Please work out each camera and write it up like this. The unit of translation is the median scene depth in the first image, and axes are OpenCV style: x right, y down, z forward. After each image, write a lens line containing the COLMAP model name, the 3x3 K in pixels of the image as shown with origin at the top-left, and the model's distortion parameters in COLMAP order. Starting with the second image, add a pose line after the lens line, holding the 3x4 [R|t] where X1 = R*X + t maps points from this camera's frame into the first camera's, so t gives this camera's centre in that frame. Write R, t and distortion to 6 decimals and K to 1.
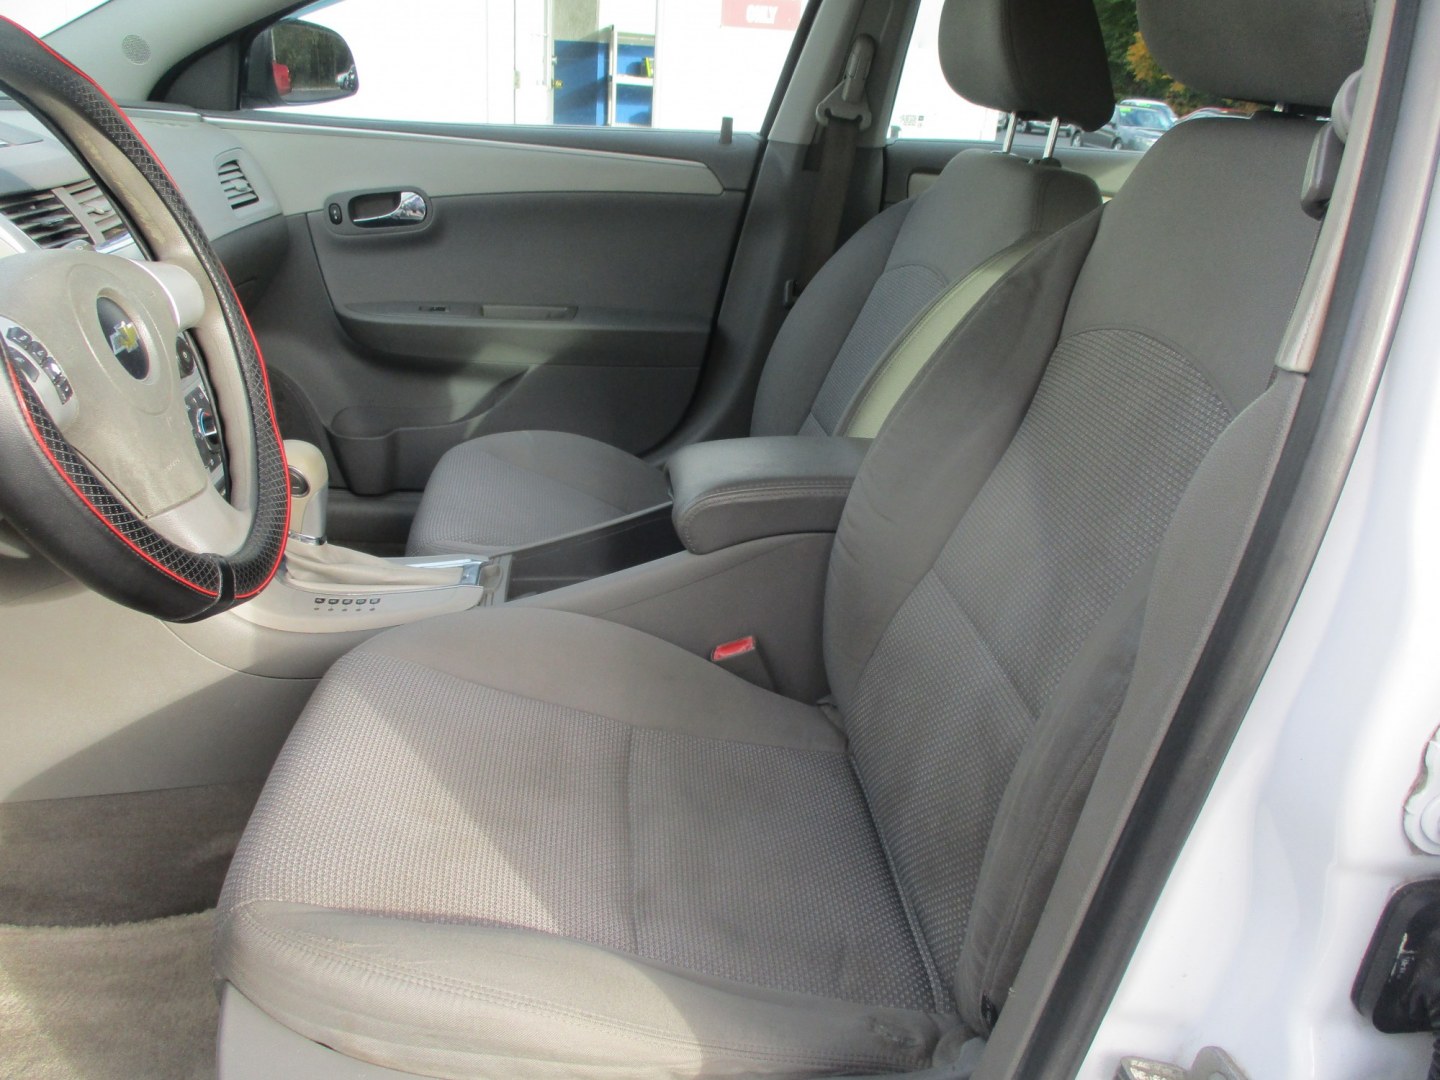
lens RADIAL K [[1196.8, 0, 717.4], [0, 1196.8, 537.2], [0, 0, 1]] dist [-0.032539, 0.013151]
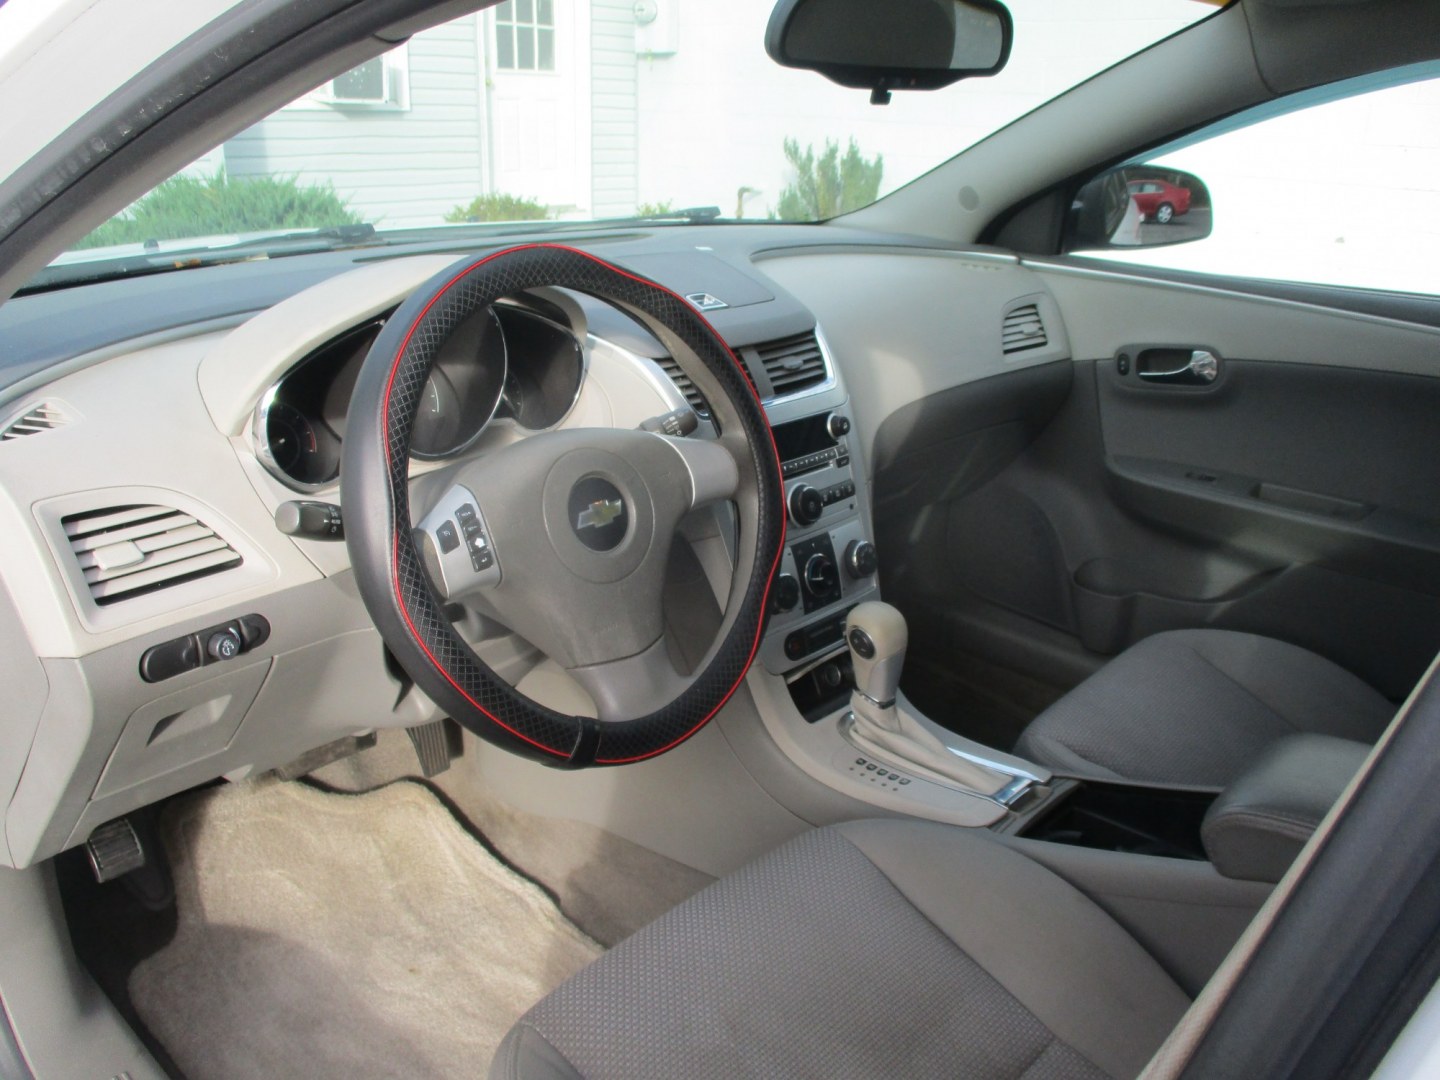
lens RADIAL K [[1196.8, 0, 717.4], [0, 1196.8, 537.2], [0, 0, 1]] dist [-0.032539, 0.013151]
pose [[0.660775, 0.217206, -0.718469, 0.193693], [-0.256594, 0.964912, 0.055722, -0.109945], [0.705362, 0.147535, 0.693323, 0.123489]]
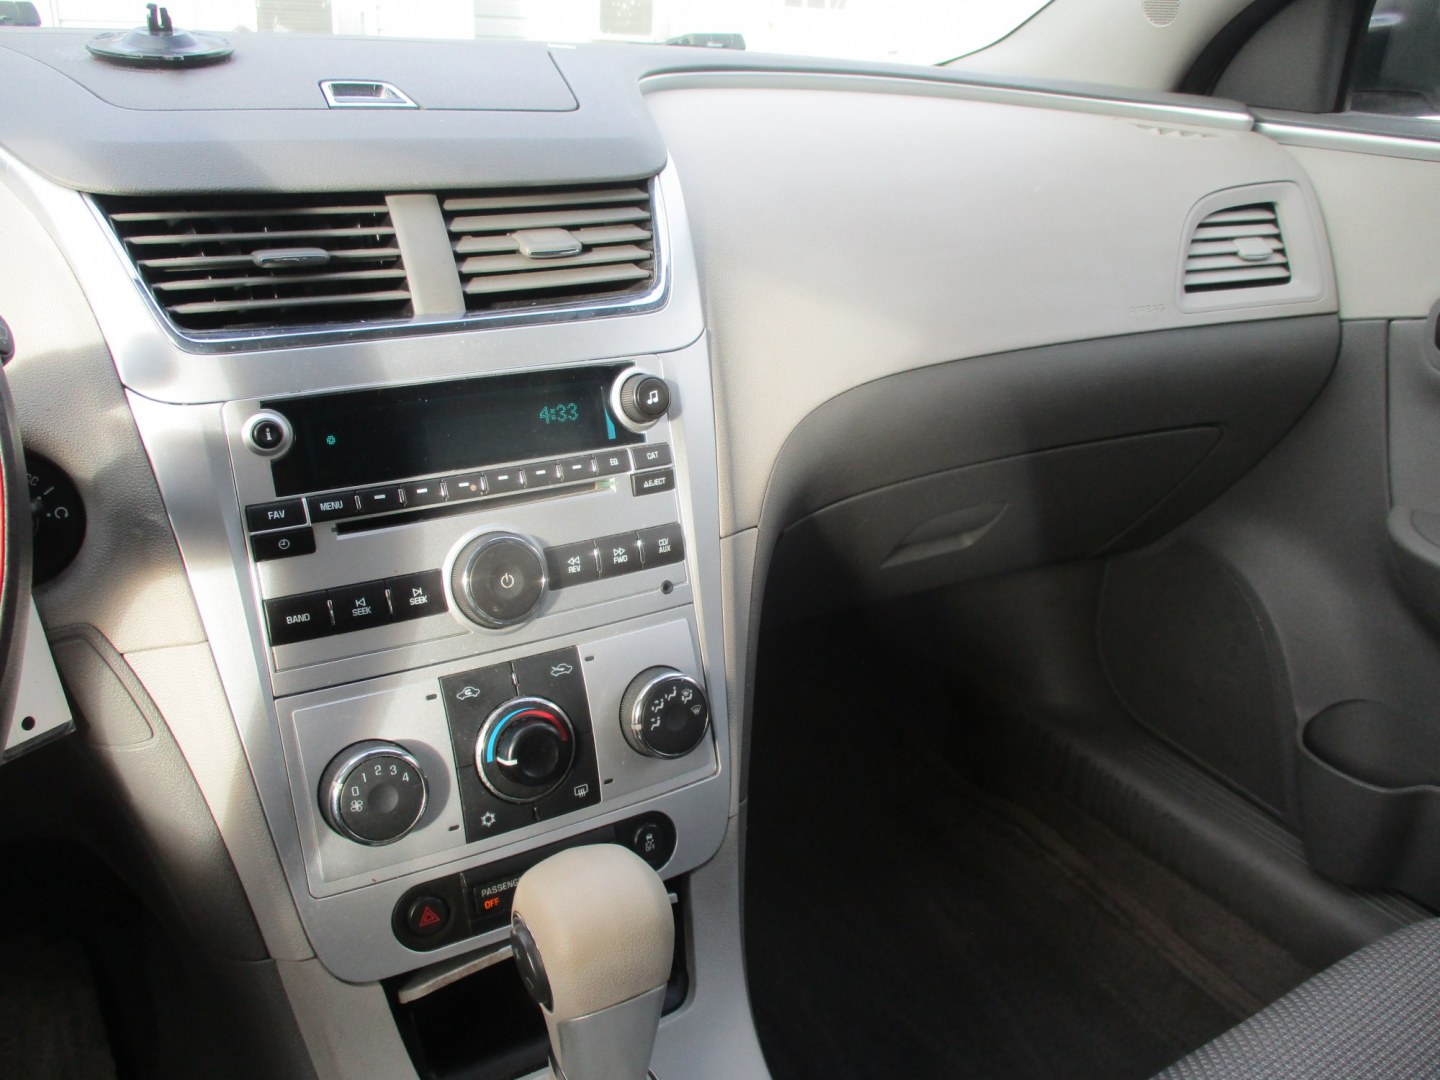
lens RADIAL K [[1196.8, 0, 717.4], [0, 1196.8, 537.2], [0, 0, 1]] dist [-0.032539, 0.013151]
pose [[0.433150, 0.285165, -0.855022, -0.022397], [-0.327290, 0.933642, 0.145582, -0.174556], [0.839799, 0.216782, 0.497738, 0.561742]]
